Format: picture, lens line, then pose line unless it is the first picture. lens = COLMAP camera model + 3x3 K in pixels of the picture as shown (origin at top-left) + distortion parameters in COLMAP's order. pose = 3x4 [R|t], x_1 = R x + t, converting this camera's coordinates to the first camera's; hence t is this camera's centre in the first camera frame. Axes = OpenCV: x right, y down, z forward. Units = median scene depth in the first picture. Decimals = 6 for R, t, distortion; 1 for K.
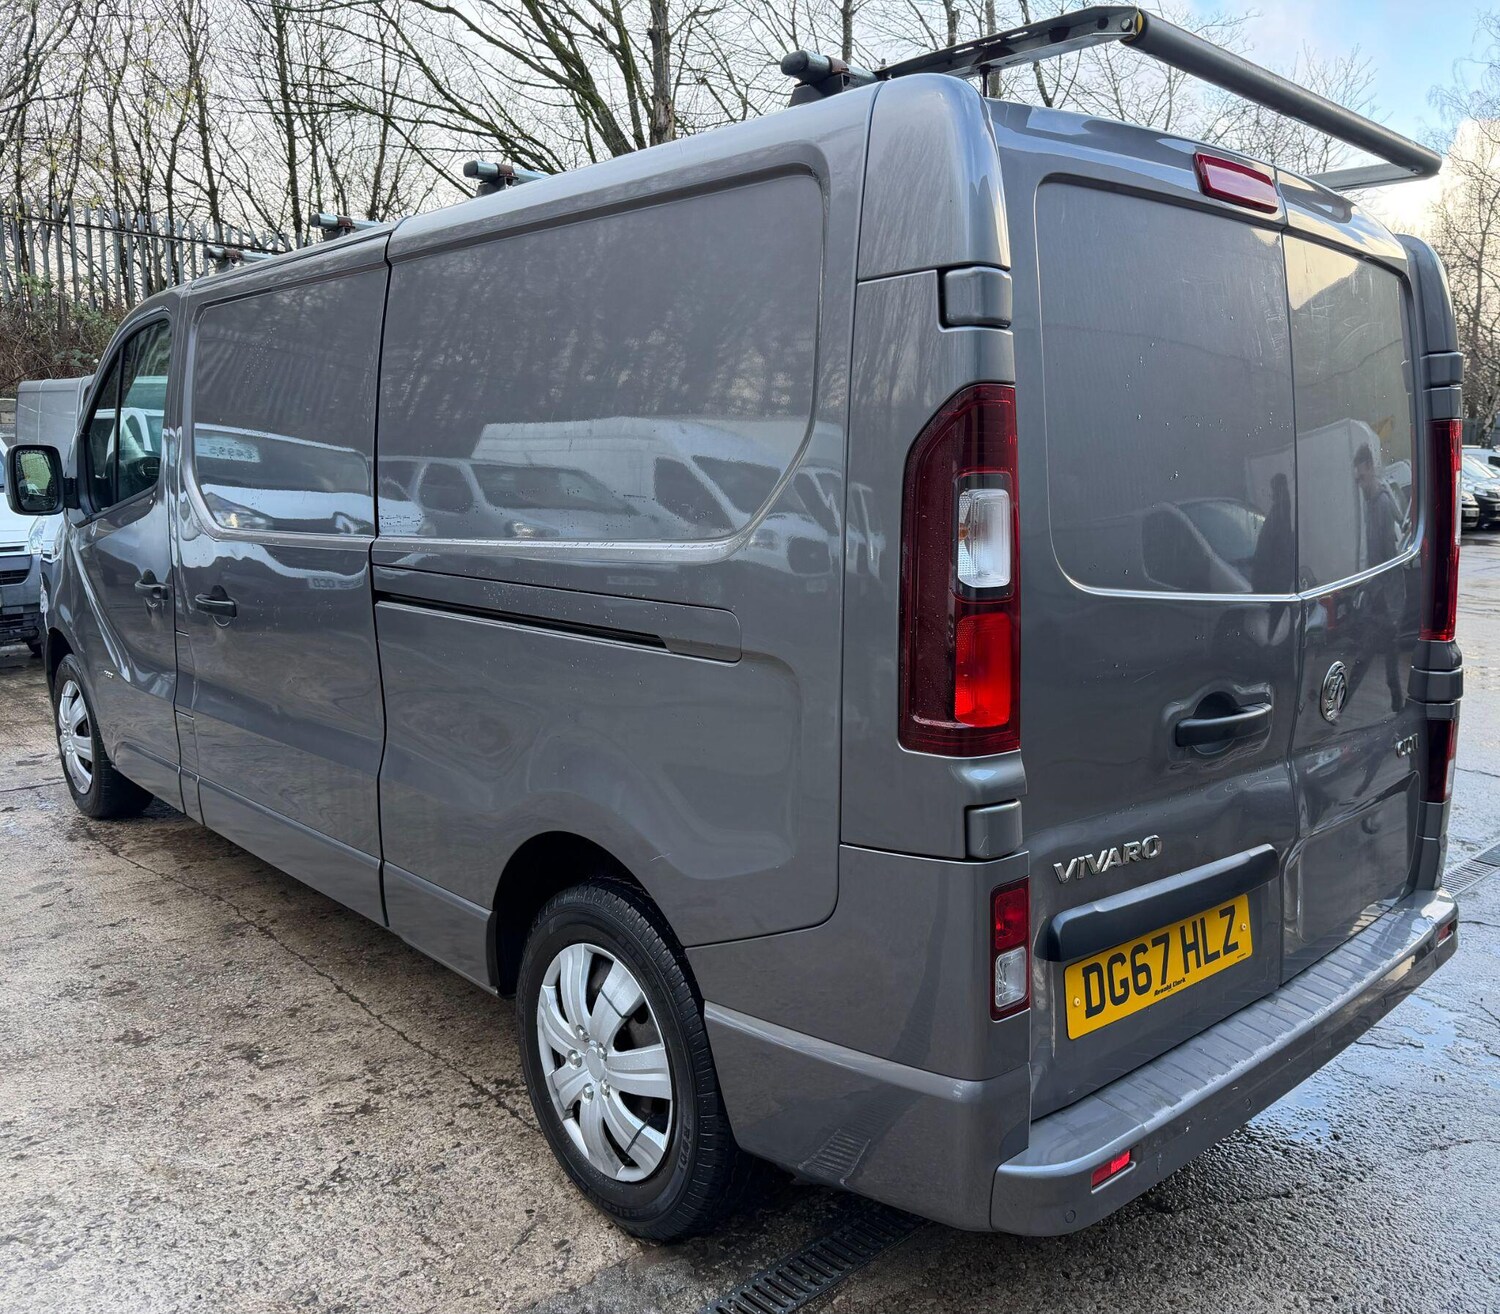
lens RADIAL K [[1225.2, 0, 837.7], [0, 1225.2, 658.7], [0, 0, 1]] dist [0.040505, -0.047841]
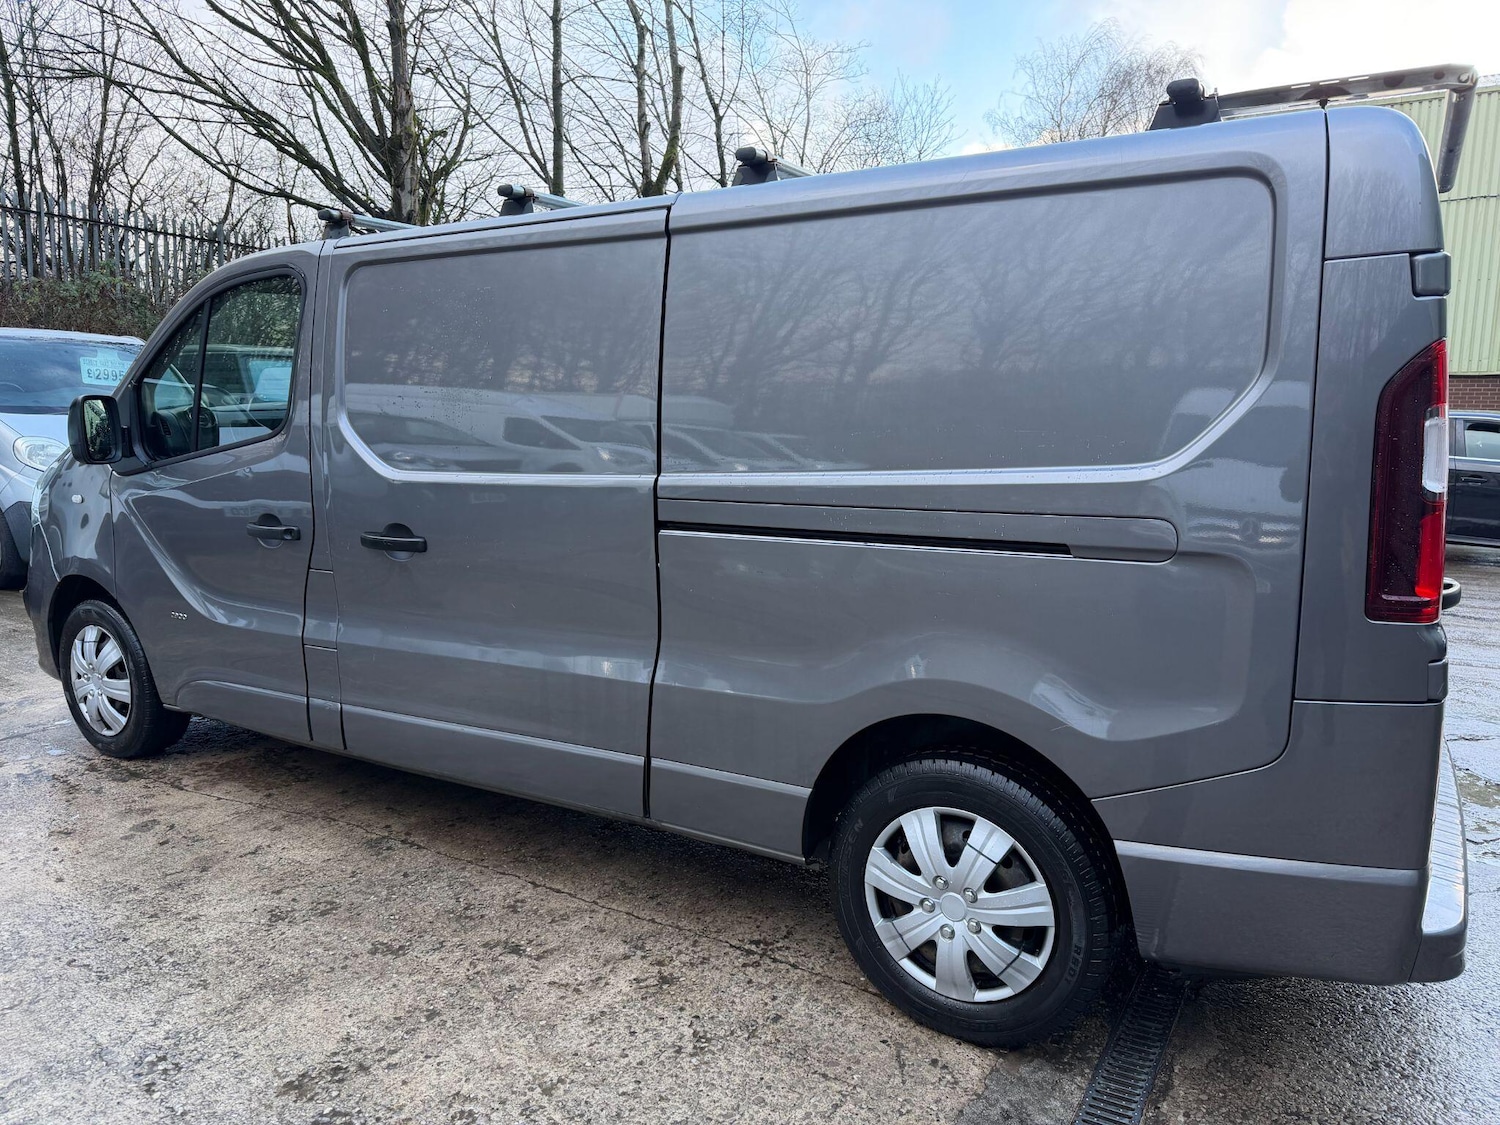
lens RADIAL K [[1045.2, 0, 750.0], [0, 1045.2, 562.5], [0, 0, 1]] dist [0.033939, -0.037178]
pose [[0.971120, -0.044849, 0.234339, -0.745304], [0.047400, 0.998862, -0.005262, -0.011066], [-0.233836, 0.016217, 0.972141, 0.061592]]
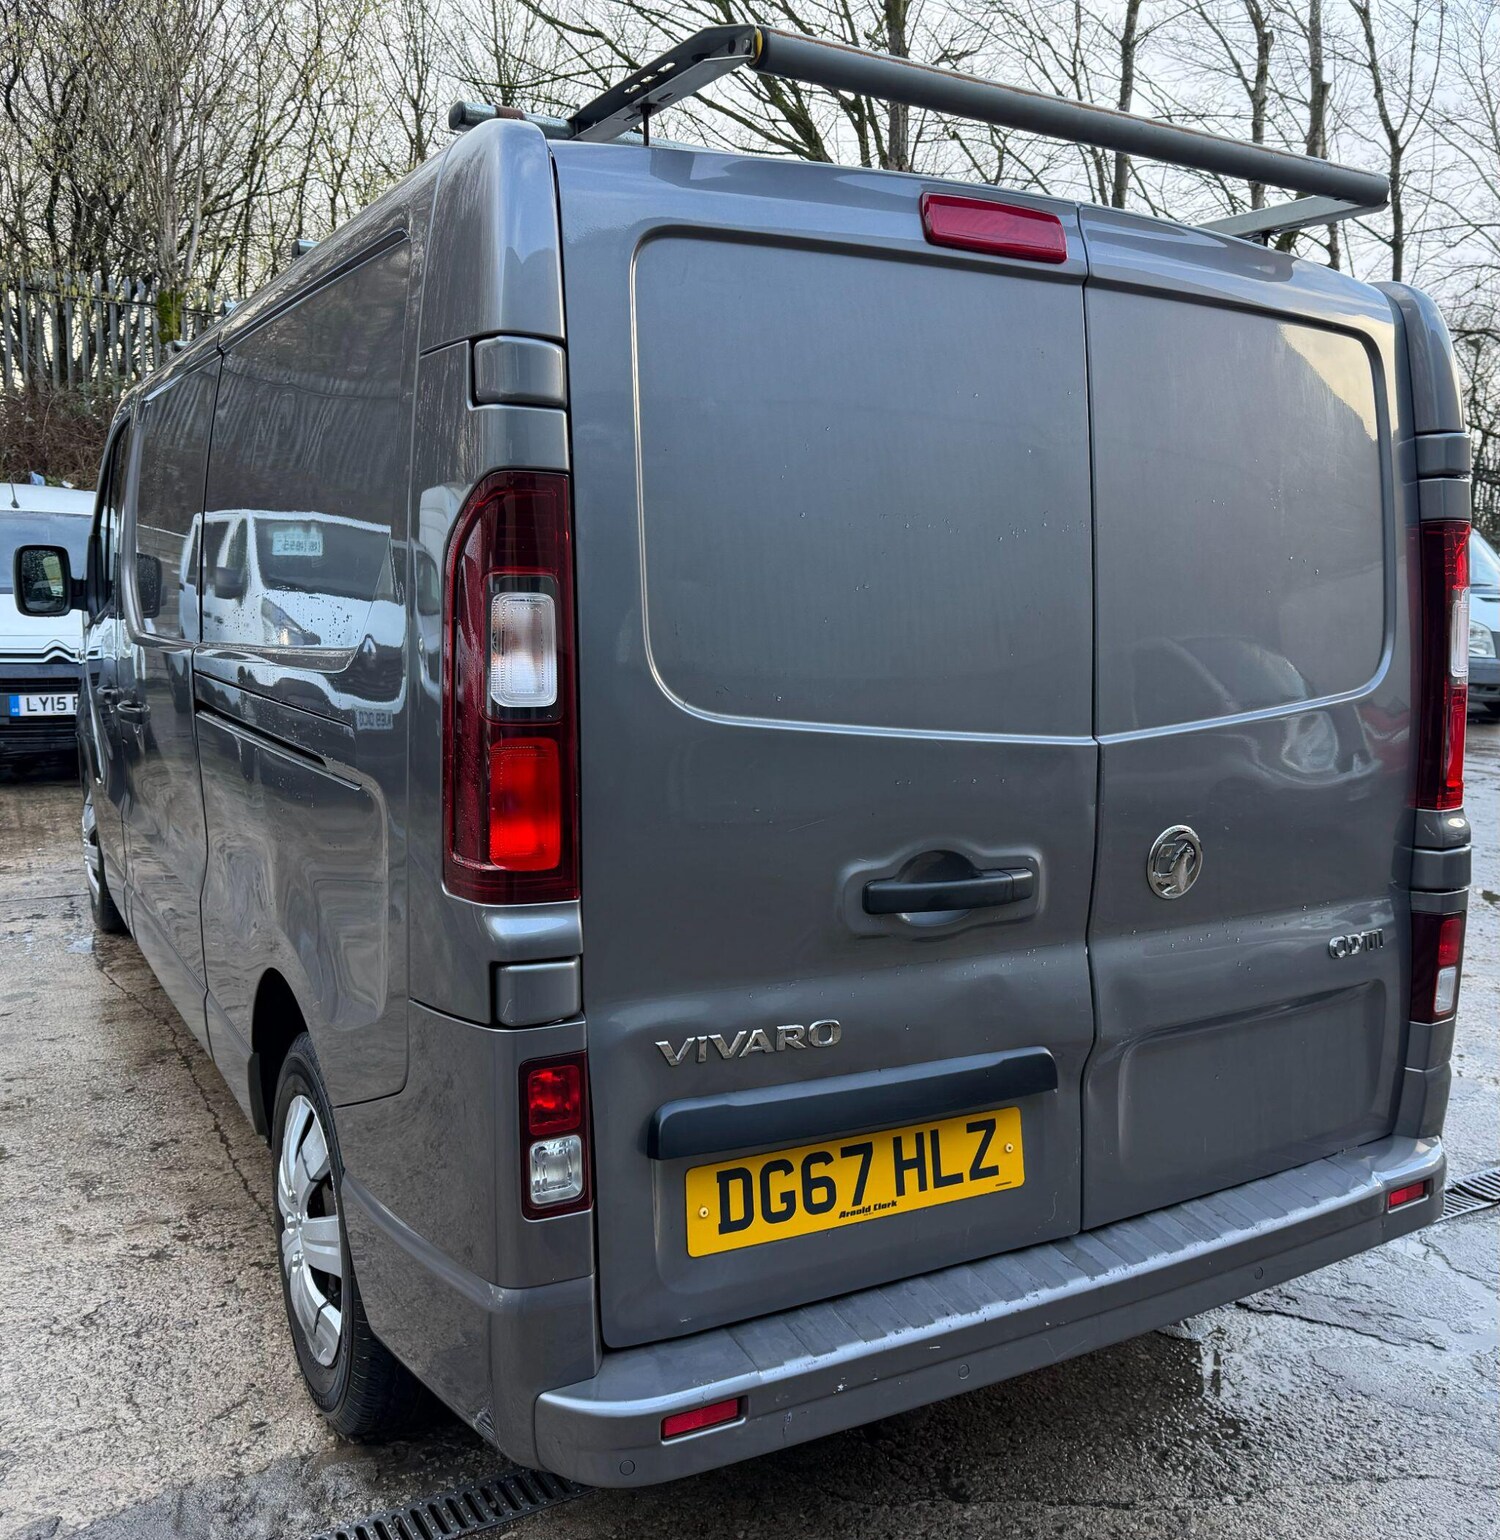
lens RADIAL K [[1429.0, 0, 791.3], [0, 1429.0, 770.6], [0, 0, 1]] dist [0.064068, -0.092047]
pose [[0.971904, 0.043074, -0.231403, 0.401061], [-0.048612, 0.998650, -0.018280, -0.003510], [0.230303, 0.029015, 0.972686, 0.051837]]
